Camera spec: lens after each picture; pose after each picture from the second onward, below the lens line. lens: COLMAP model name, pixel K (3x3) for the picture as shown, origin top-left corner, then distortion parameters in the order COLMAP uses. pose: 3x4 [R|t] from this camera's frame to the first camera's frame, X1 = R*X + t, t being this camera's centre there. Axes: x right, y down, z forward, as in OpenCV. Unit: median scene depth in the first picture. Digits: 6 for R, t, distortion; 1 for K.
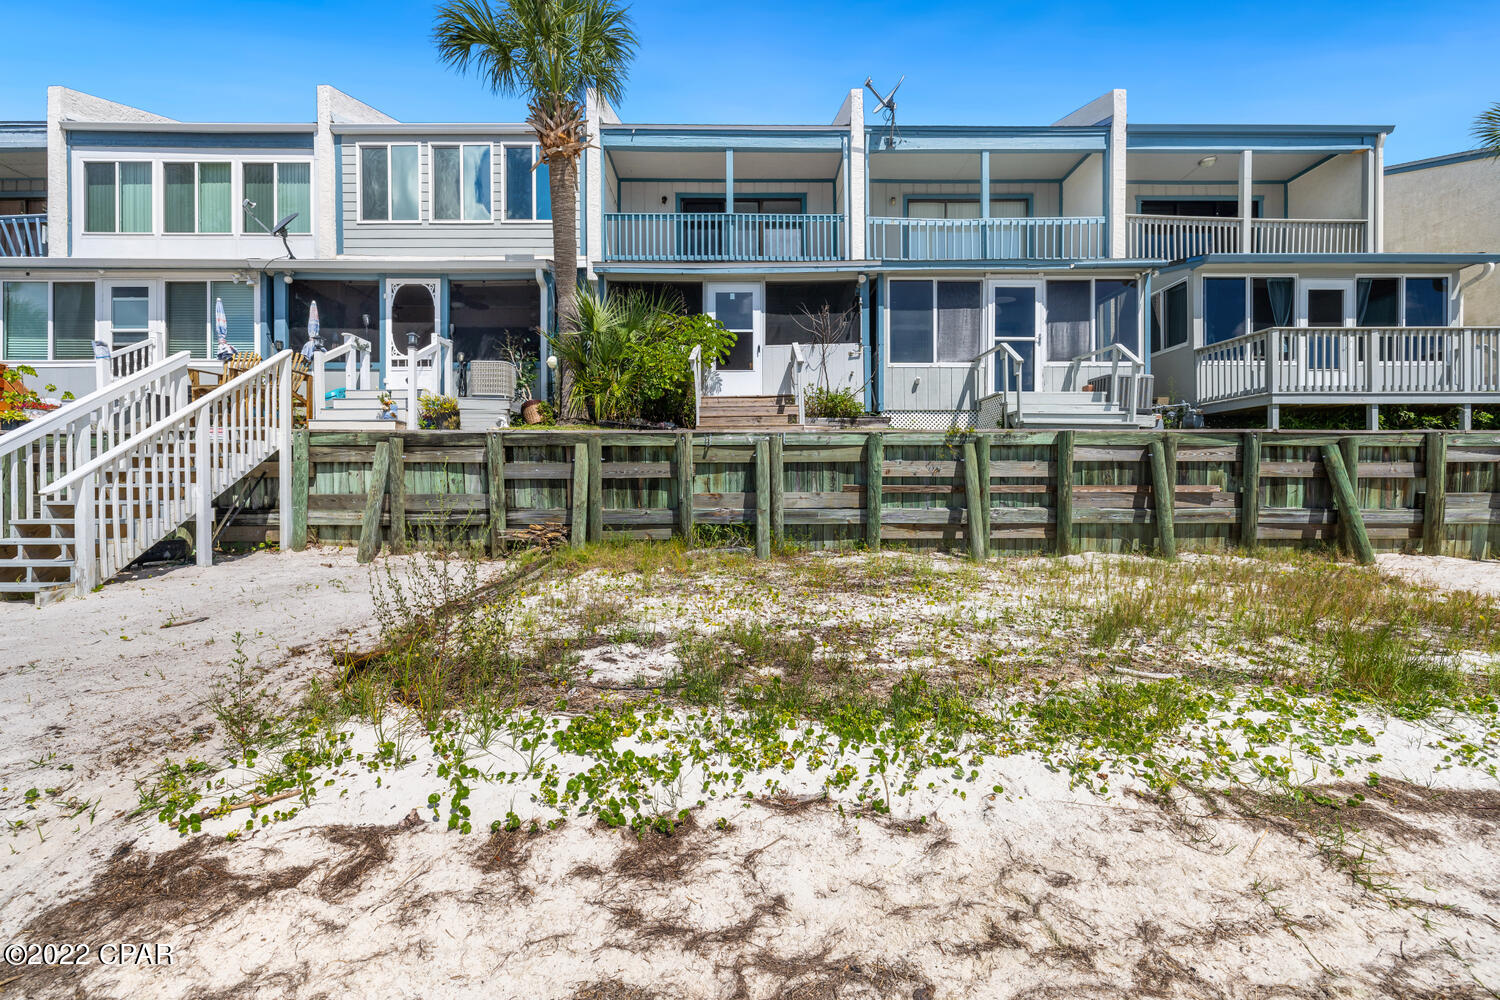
lens RADIAL K [[641.9, 0, 749.8], [0, 641.9, 501.9], [0, 0, 1]] dist [-0.003179, -0.000040]
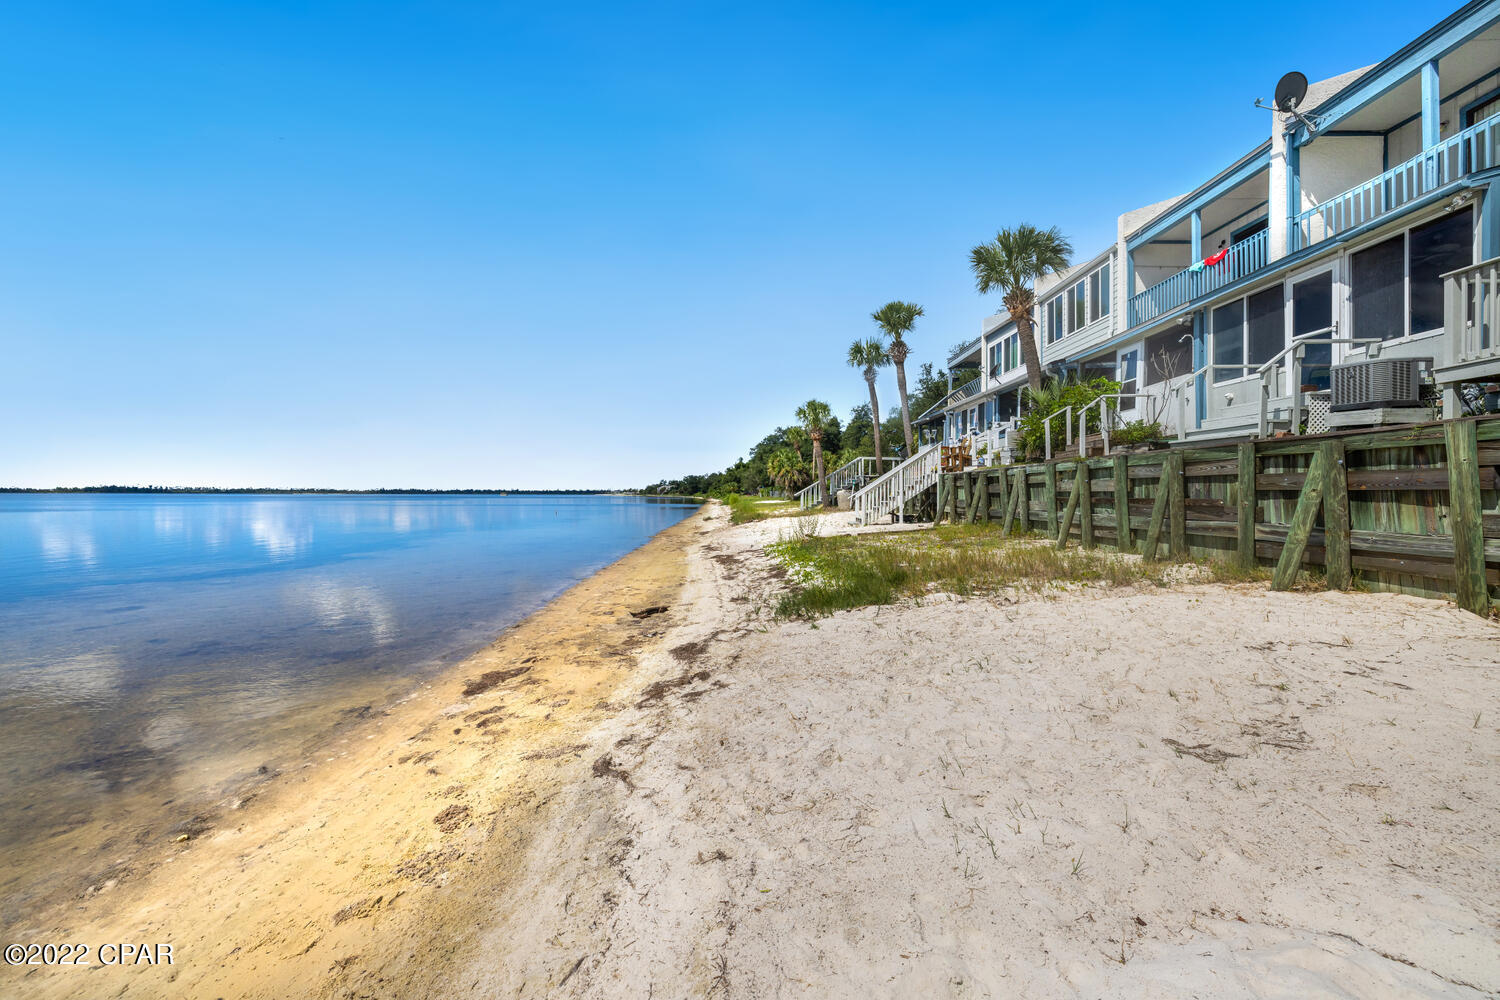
lens RADIAL K [[641.9, 0, 749.7], [0, 641.9, 497.0], [0, 0, 1]] dist [-0.003179, -0.000040]
pose [[-0.016144, 0.007007, -0.999845, 1.342186], [-0.002009, 0.999973, 0.007040, -0.026889], [0.999868, 0.002122, -0.016129, 0.215647]]
